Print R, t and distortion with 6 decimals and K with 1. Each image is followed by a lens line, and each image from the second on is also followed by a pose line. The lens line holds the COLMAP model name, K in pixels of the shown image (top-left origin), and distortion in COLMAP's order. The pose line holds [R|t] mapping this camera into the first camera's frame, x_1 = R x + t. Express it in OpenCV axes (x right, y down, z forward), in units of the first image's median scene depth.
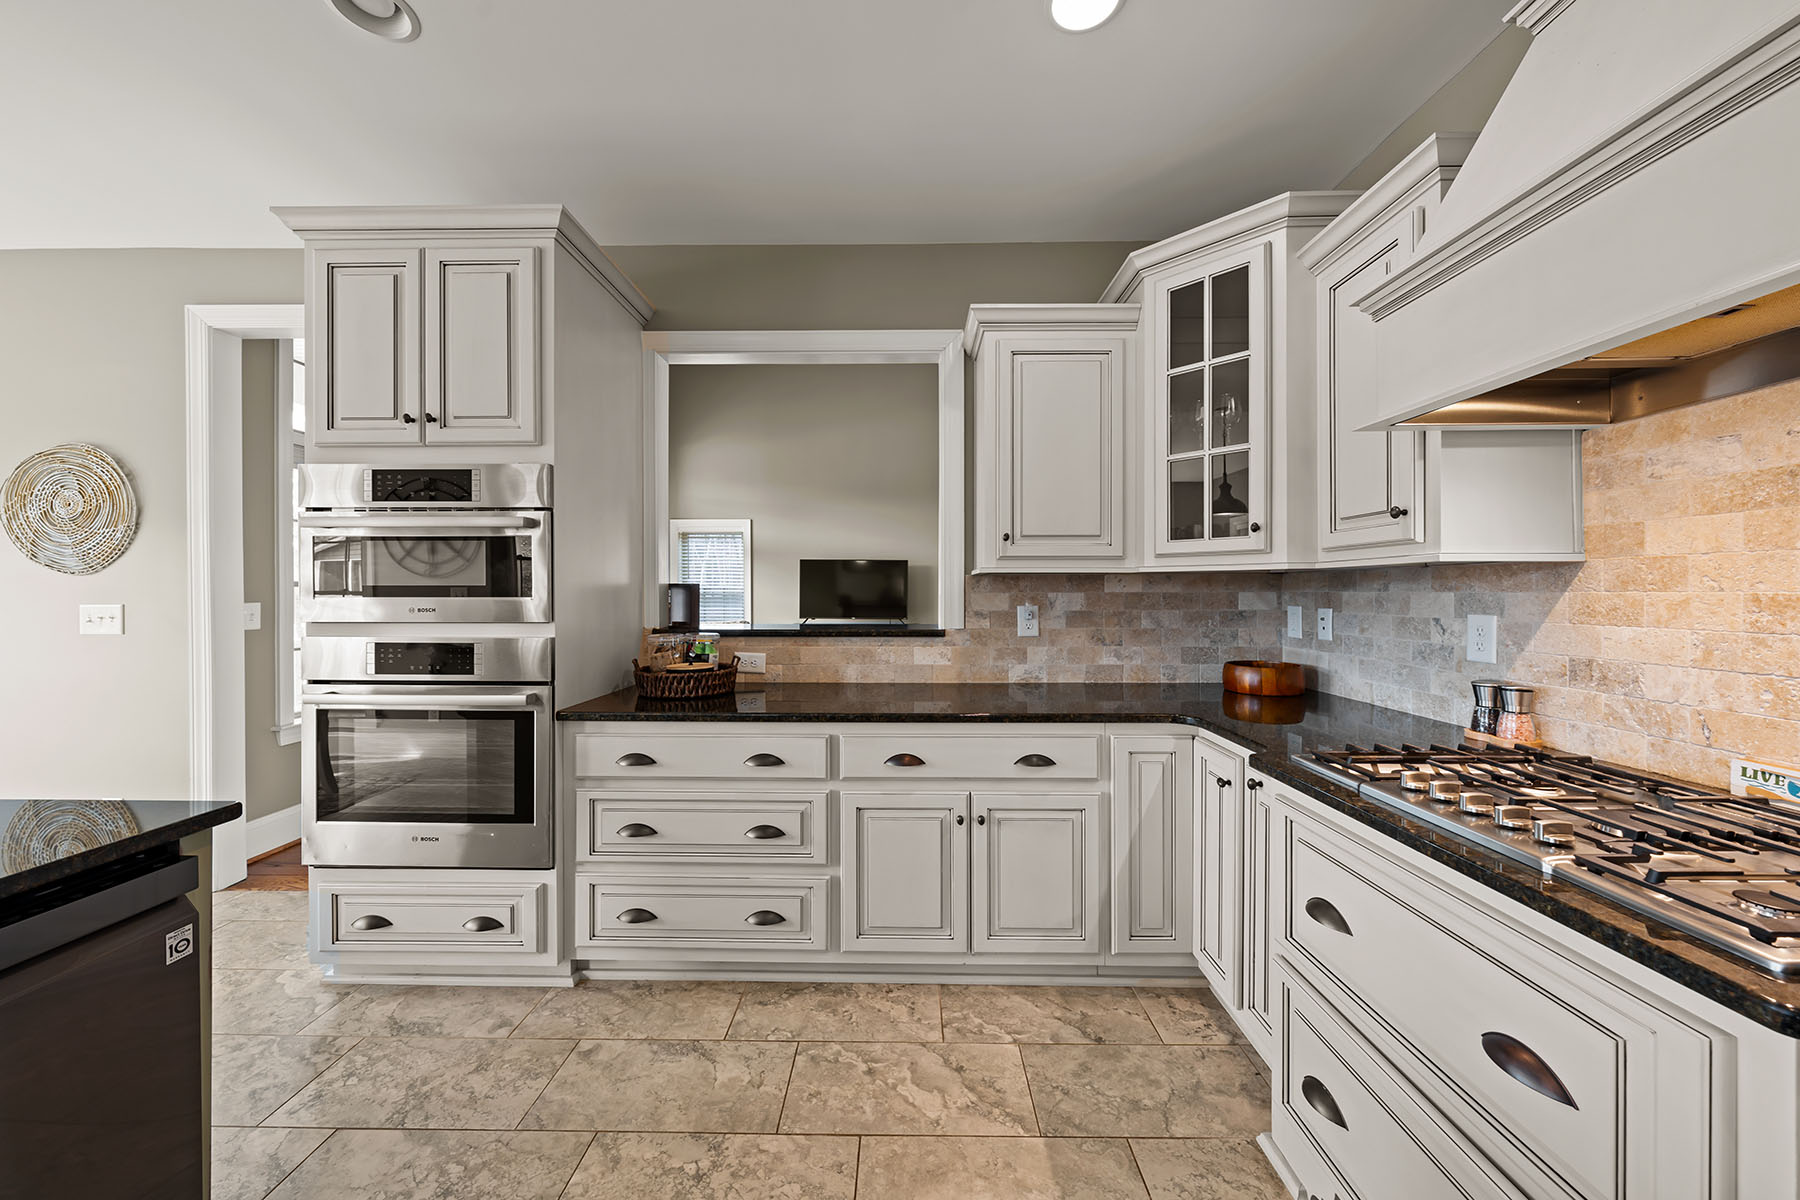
lens RADIAL K [[642.1, 0, 896.9], [0, 642.1, 592.6], [0, 0, 1]] dist [-0.000076, -0.000053]
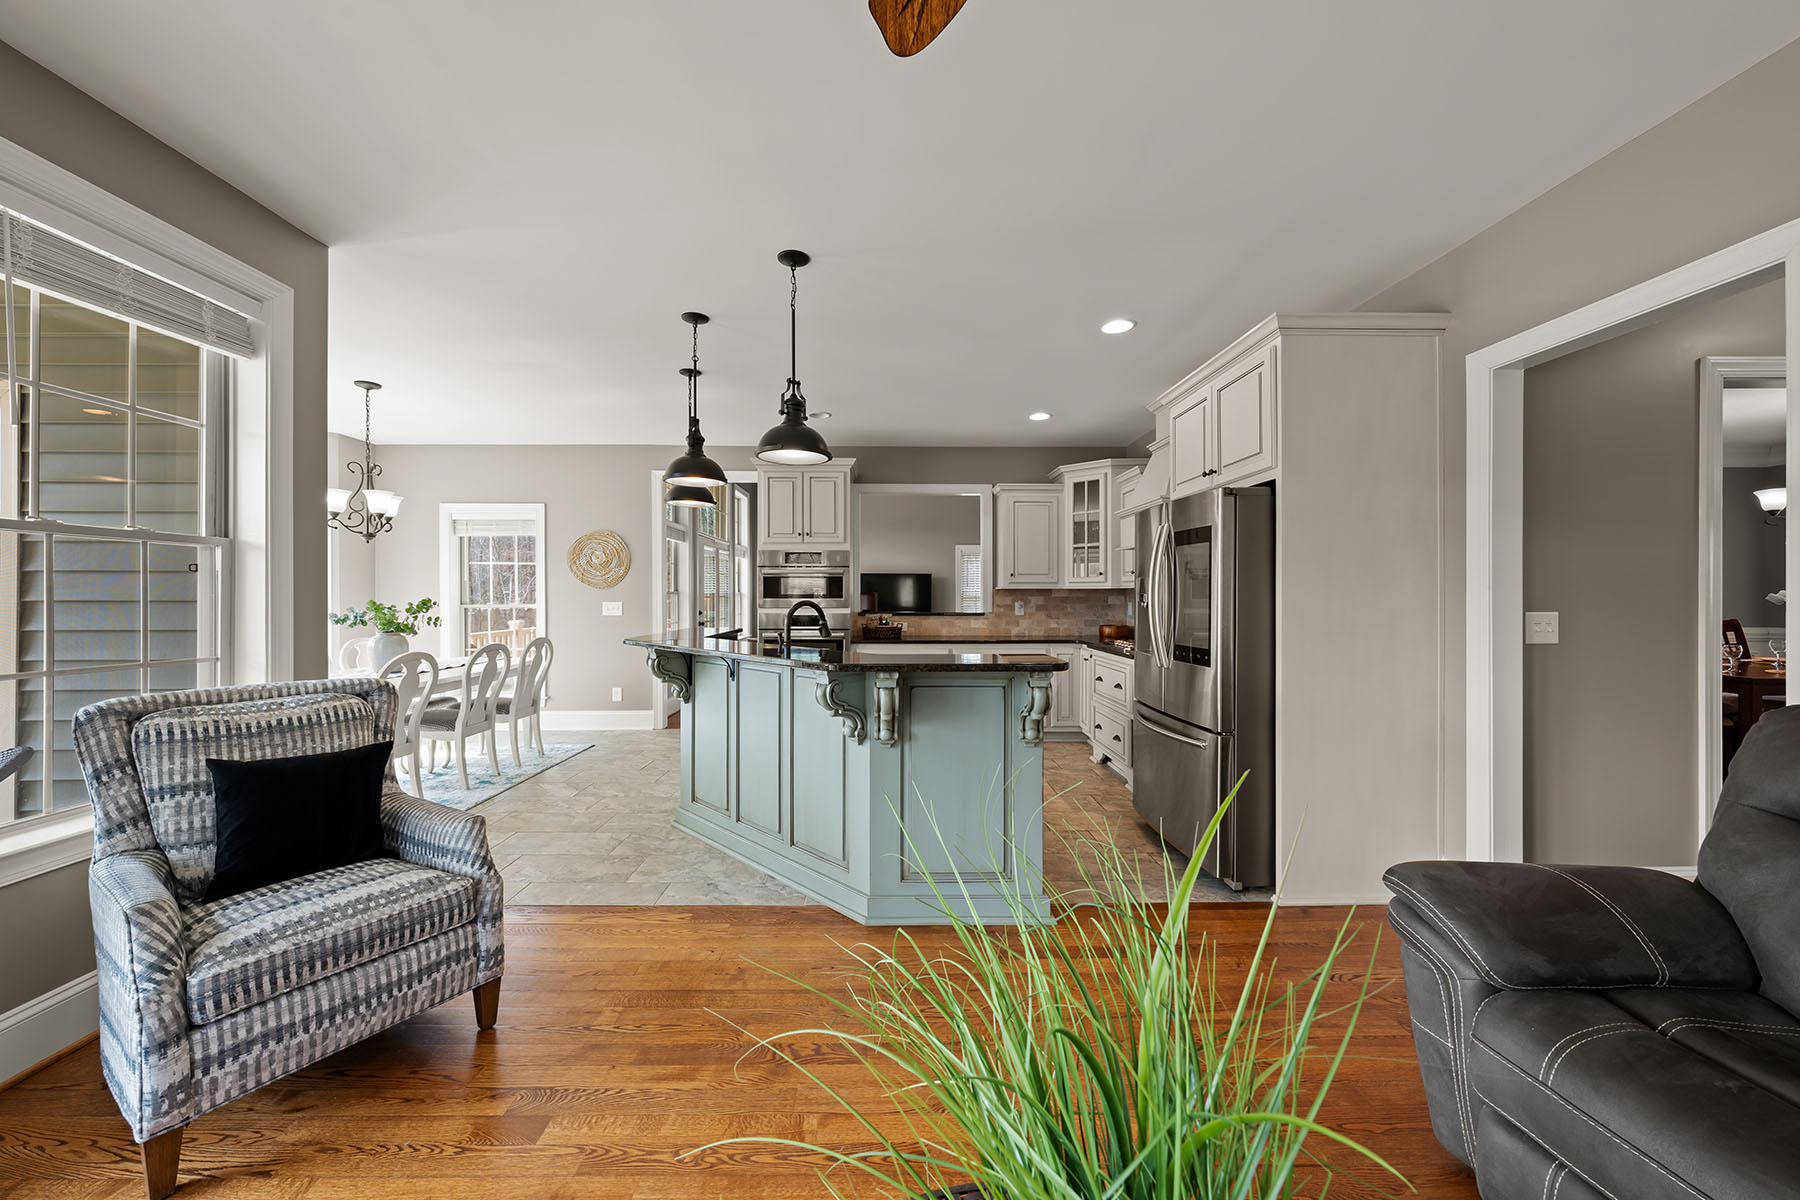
lens RADIAL K [[642.1, 0, 902.8], [0, 642.1, 594.6], [0, 0, 1]] dist [-0.000076, -0.000053]
pose [[0.999192, -0.000500, 0.040199, -0.398065], [0.000546, 0.999999, -0.001119, -0.006201], [-0.040198, 0.001140, 0.999191, -1.667785]]
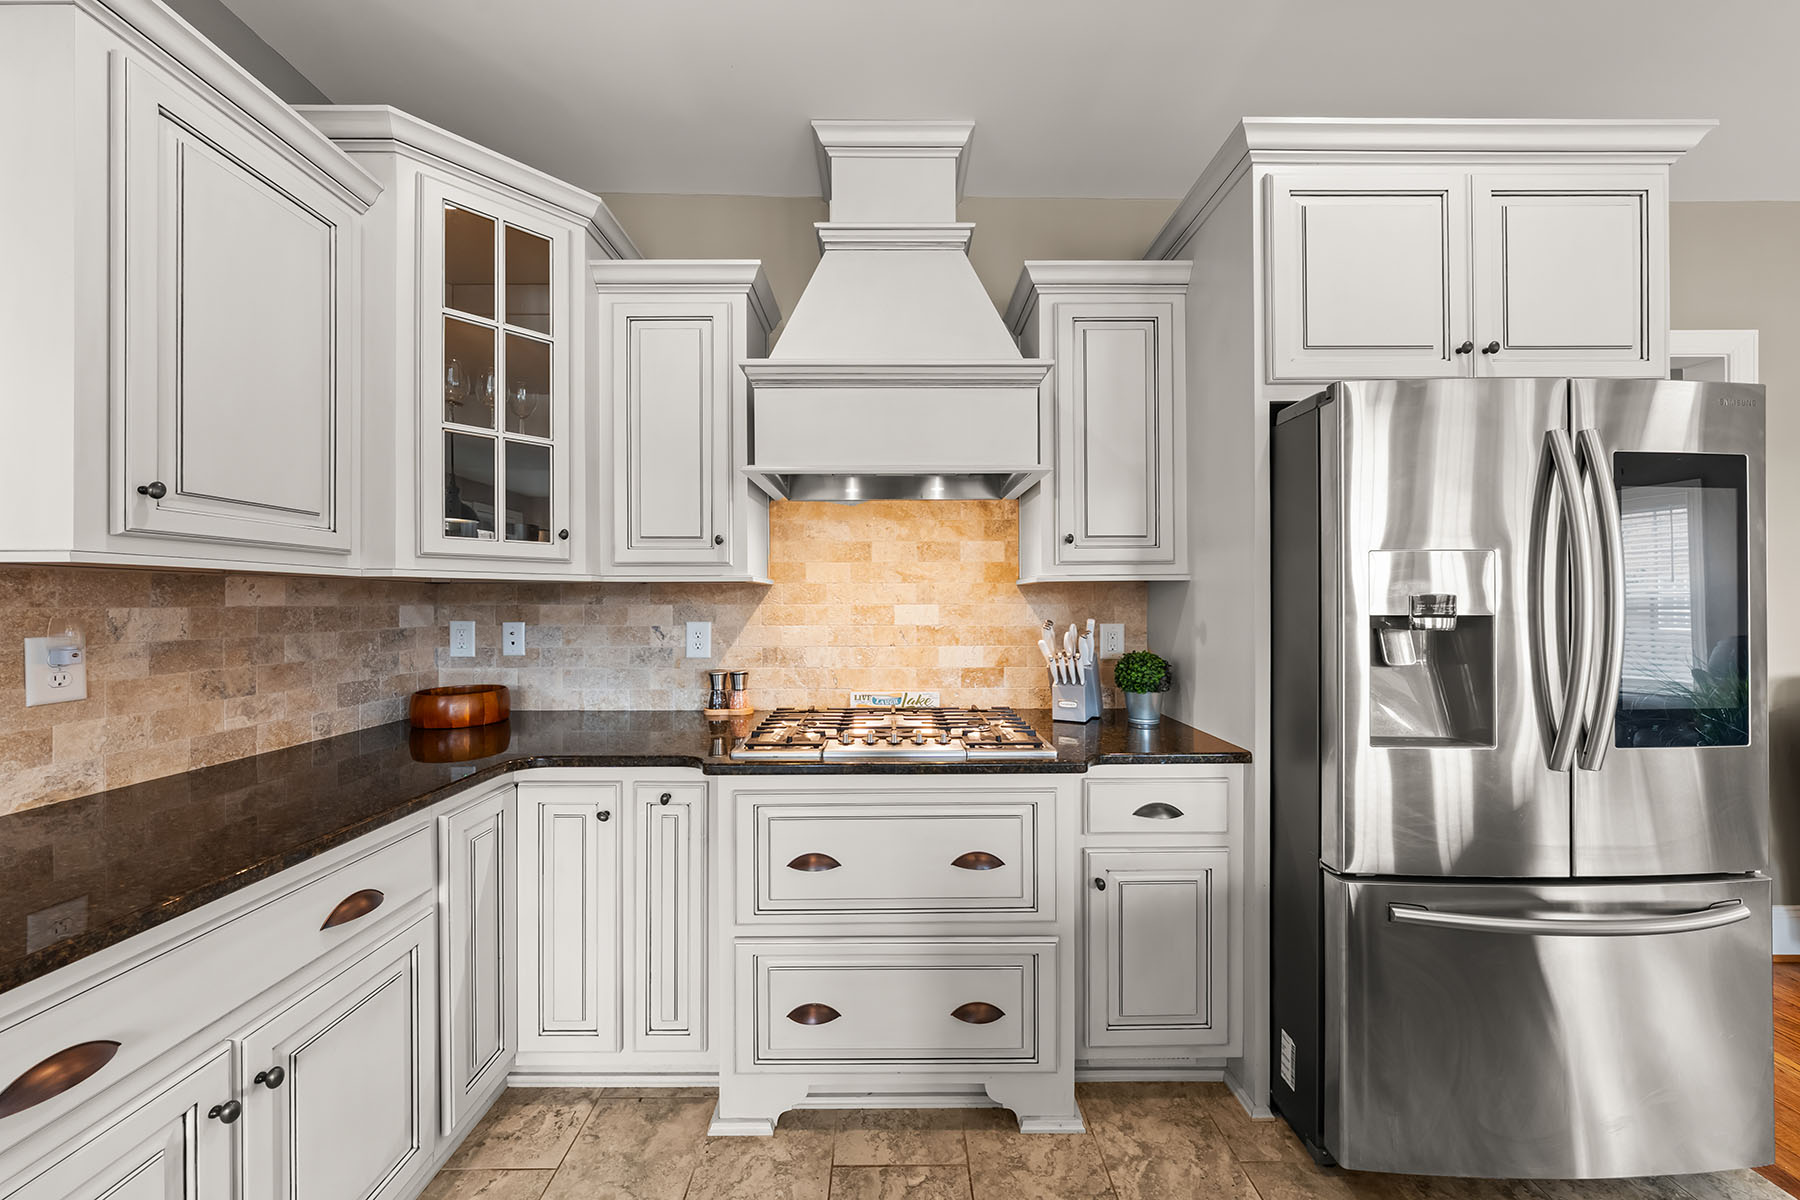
lens RADIAL K [[642.1, 0, 902.2], [0, 642.1, 602.0], [0, 0, 1]] dist [-0.000076, -0.000053]
pose [[-0.022746, 0.002481, 0.999738, -0.341486], [0.003263, 0.999992, -0.002407, -0.001337], [-0.999736, 0.003208, -0.022754, 0.502725]]
